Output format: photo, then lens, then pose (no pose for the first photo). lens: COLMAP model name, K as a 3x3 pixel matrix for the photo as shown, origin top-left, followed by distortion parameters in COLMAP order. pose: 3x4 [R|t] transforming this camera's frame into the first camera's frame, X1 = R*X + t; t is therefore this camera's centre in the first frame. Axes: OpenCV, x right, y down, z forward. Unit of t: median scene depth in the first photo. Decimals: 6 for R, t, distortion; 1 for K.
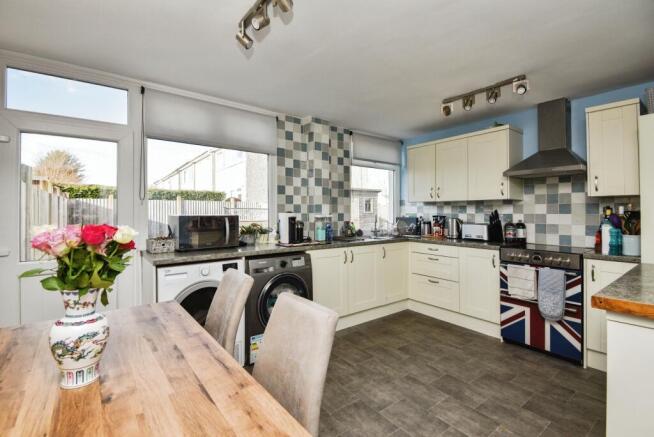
lens RADIAL K [[307.7, 0, 327.0], [0, 307.7, 218.5], [0, 0, 1]] dist [0.039447, -0.033296]
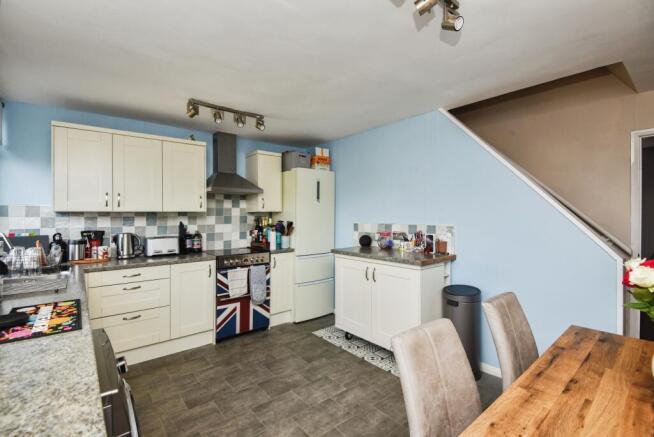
lens RADIAL K [[304.4, 0, 325.8], [0, 304.4, 222.2], [0, 0, 1]] dist [0.041255, -0.031873]
pose [[-0.049808, -0.027561, 0.998378, -0.515349], [0.026280, 0.999237, 0.028896, -0.048359], [-0.998413, 0.027677, -0.049046, 0.666726]]
